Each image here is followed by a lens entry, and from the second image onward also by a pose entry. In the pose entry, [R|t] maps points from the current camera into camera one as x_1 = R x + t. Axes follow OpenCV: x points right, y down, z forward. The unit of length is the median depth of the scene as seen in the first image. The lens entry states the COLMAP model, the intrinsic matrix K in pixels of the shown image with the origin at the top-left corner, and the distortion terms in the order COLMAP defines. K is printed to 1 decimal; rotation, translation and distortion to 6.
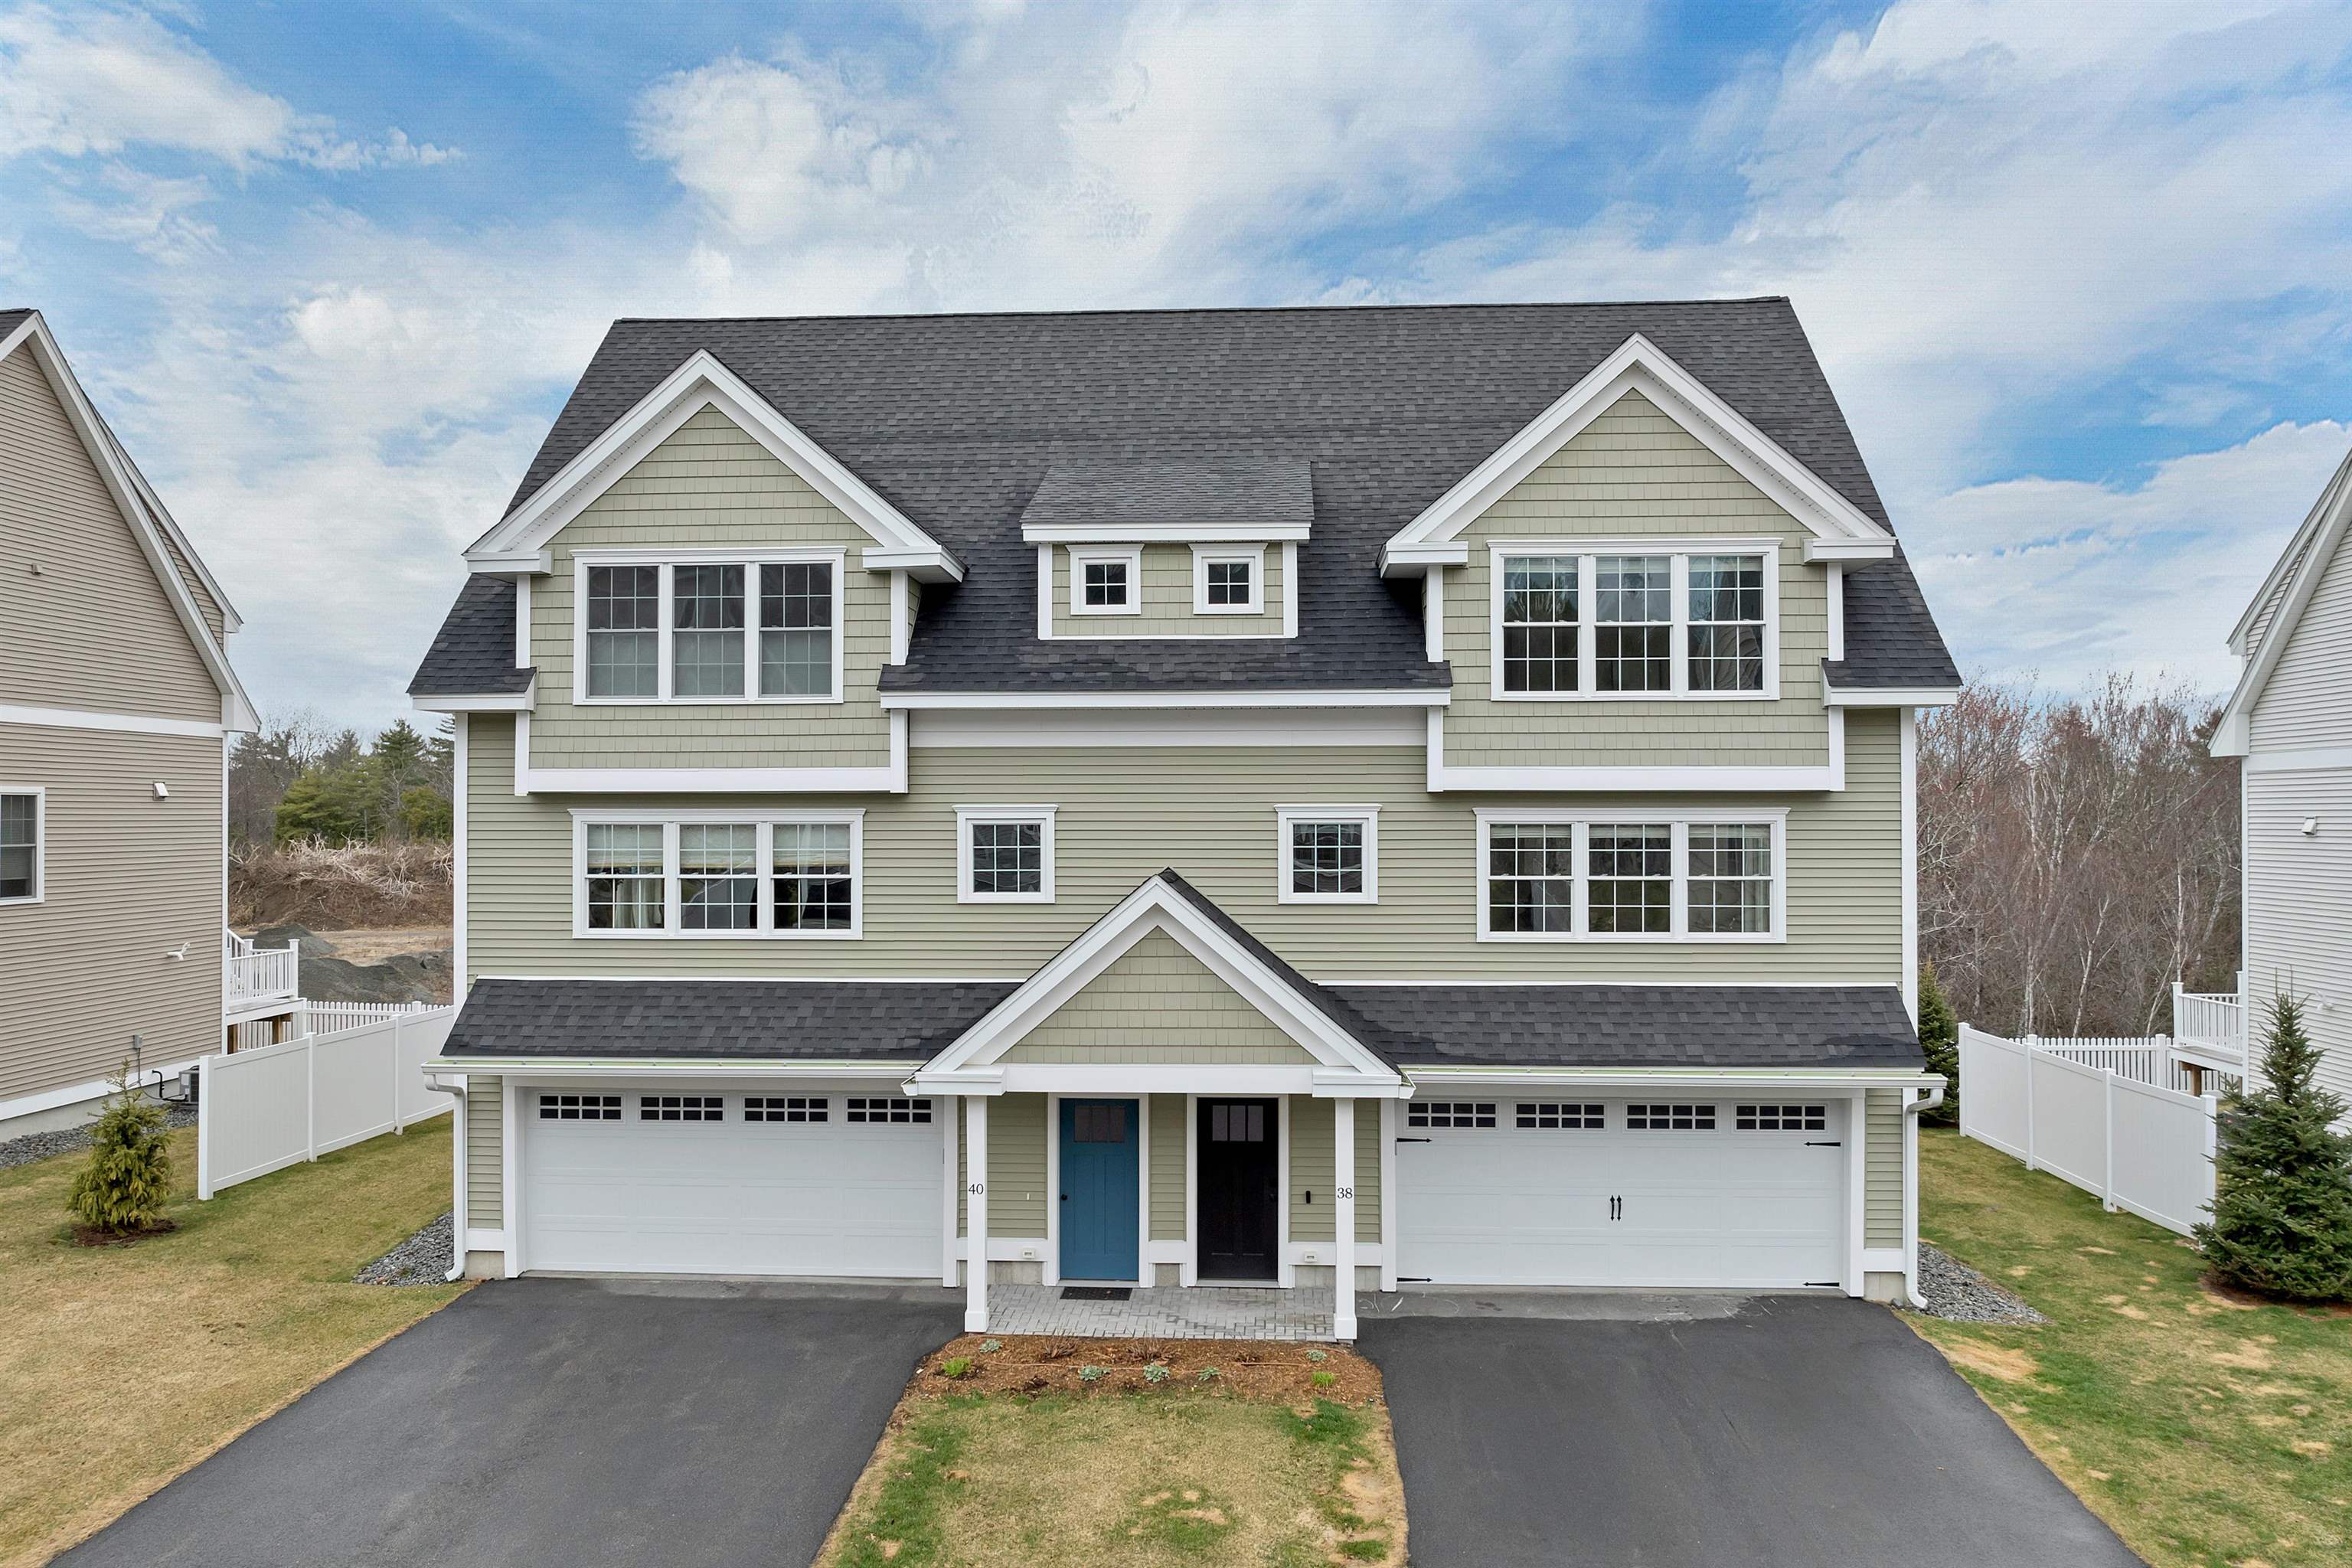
lens RADIAL K [[1693.0, 0, 1169.4], [0, 1693.0, 794.4], [0, 0, 1]] dist [-0.033552, -0.006946]
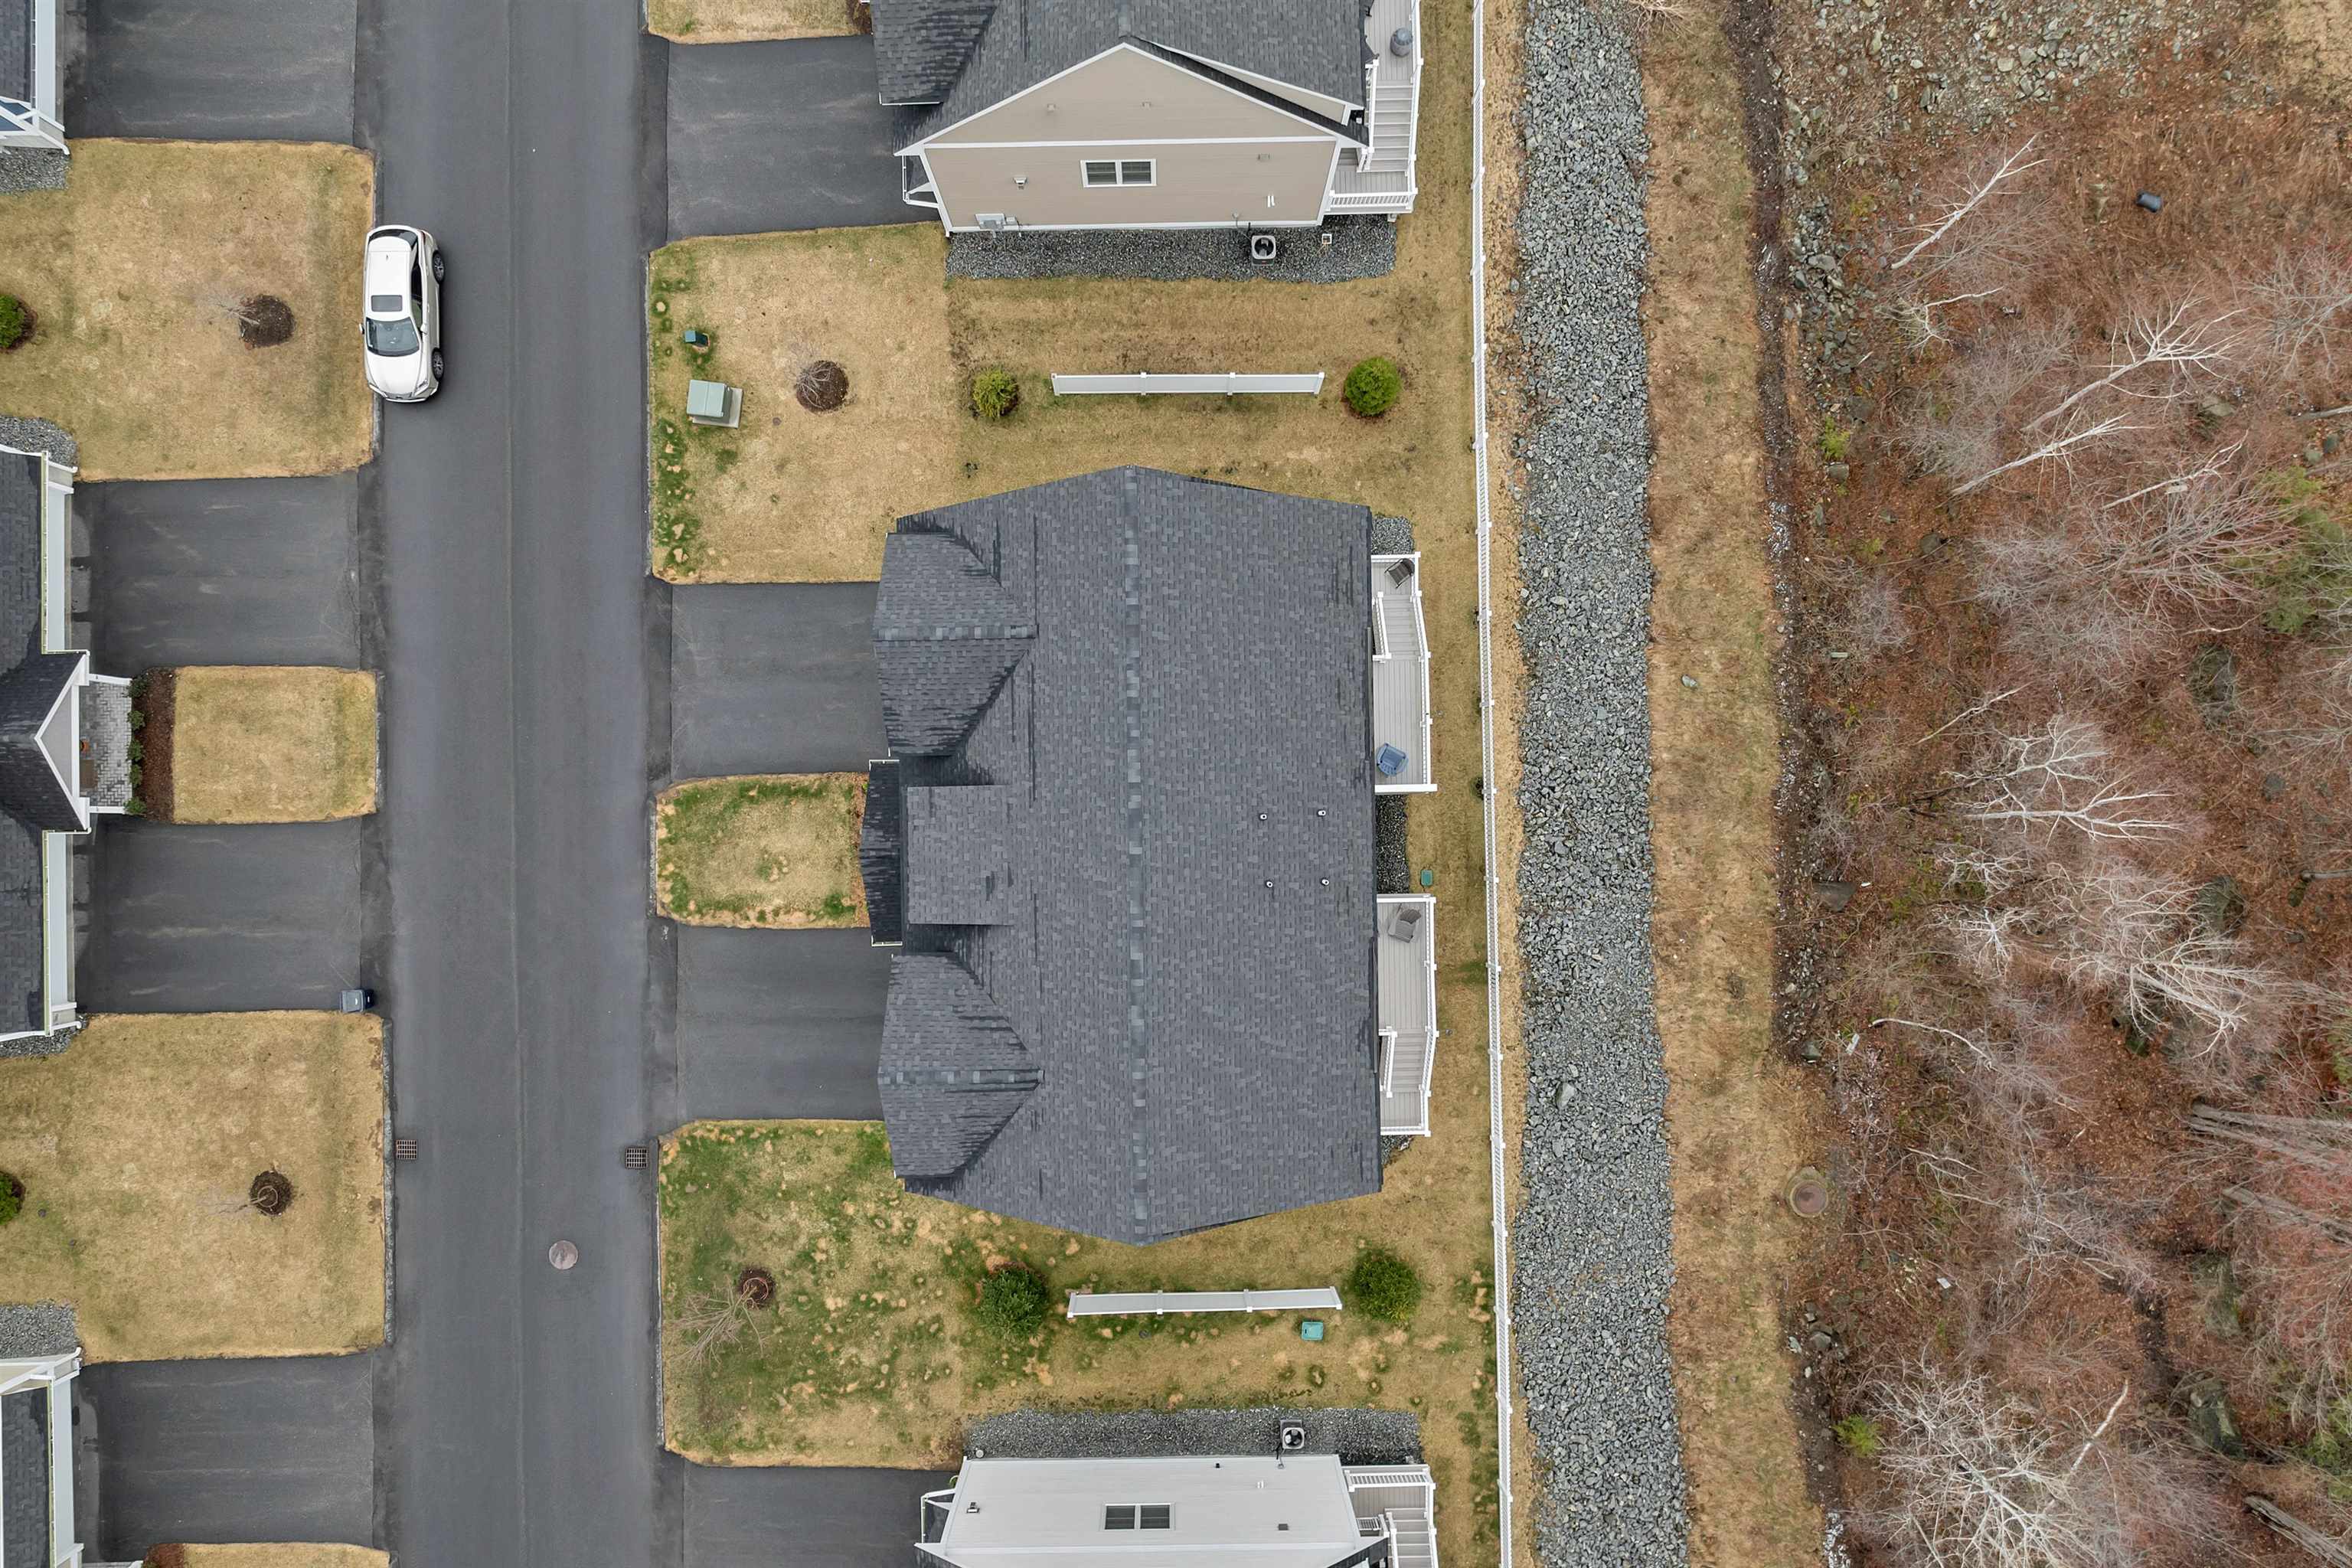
lens RADIAL K [[1693.0, 0, 1169.4], [0, 1693.0, 794.4], [0, 0, 1]] dist [-0.033552, -0.006946]
pose [[0.076312, 0.996927, -0.017690, -0.015715], [0.001064, 0.017660, 0.999843, -2.393241], [0.997083, -0.076319, 0.000287, 1.371291]]
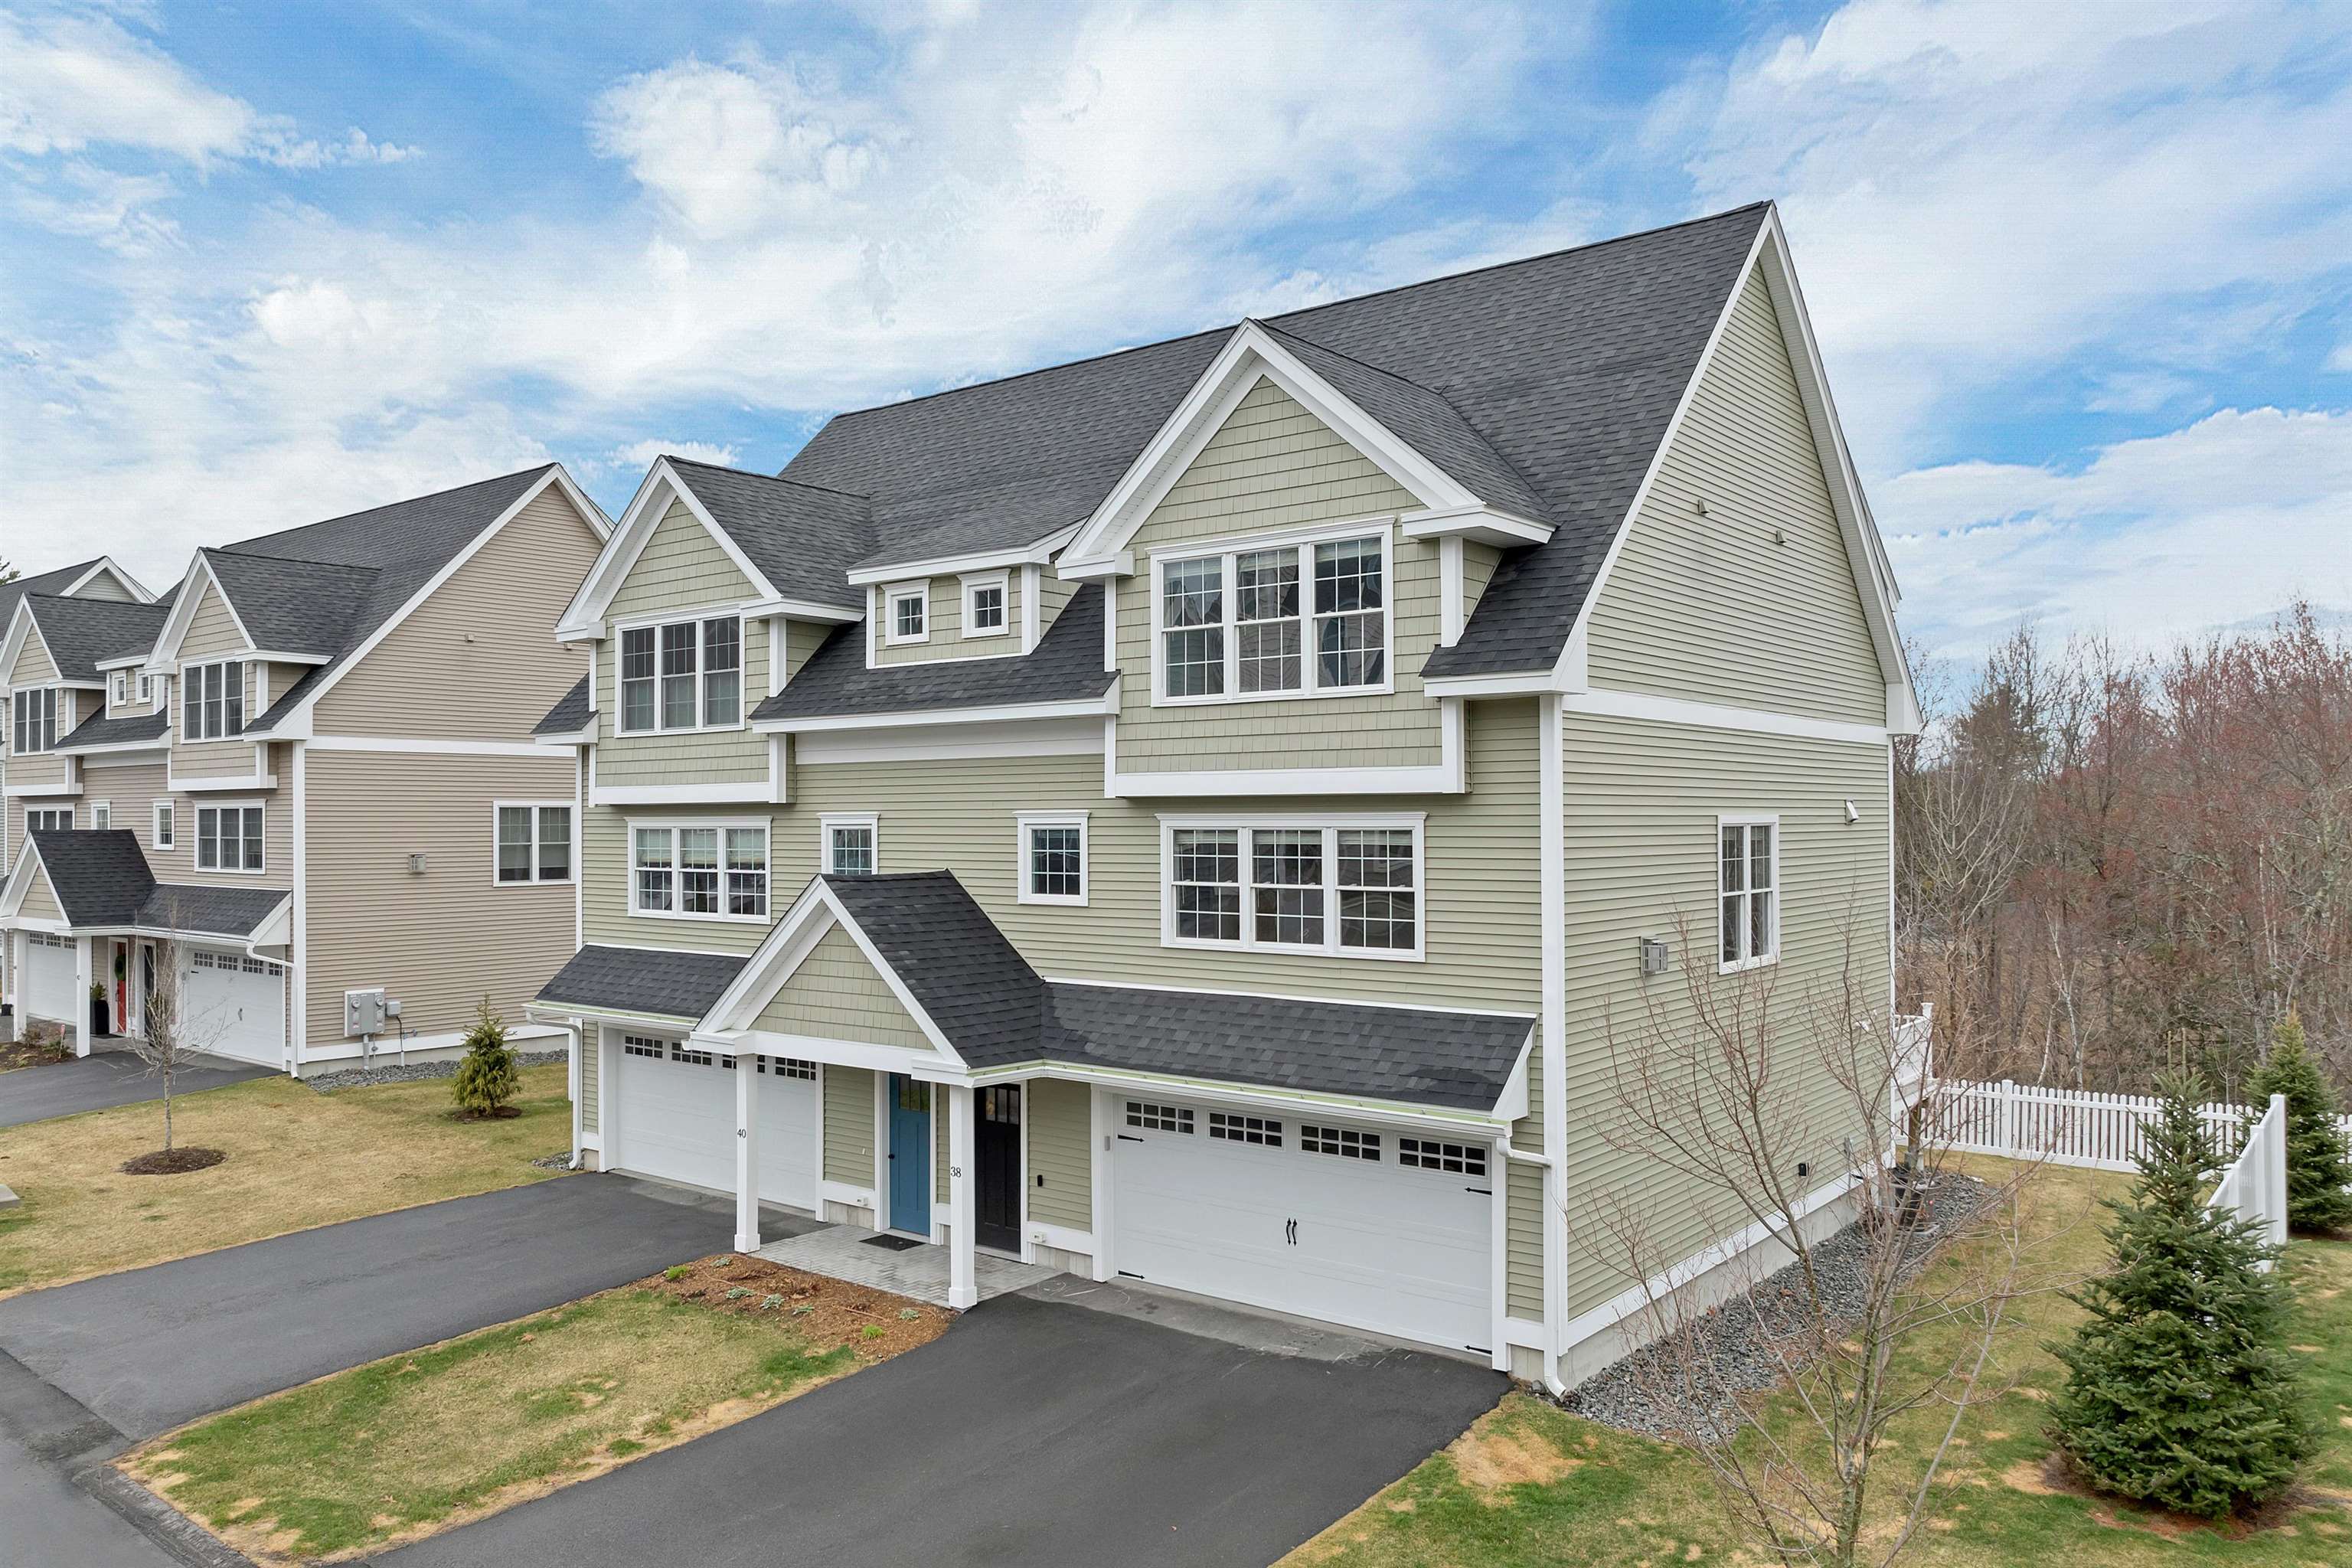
lens RADIAL K [[1693.0, 0, 1169.4], [0, 1693.0, 794.4], [0, 0, 1]] dist [-0.033552, -0.006946]
pose [[0.817847, -0.010687, -0.575337, 0.781839], [0.011032, 0.999935, -0.002893, -0.000436], [0.575330, -0.003981, 0.817911, 0.183634]]
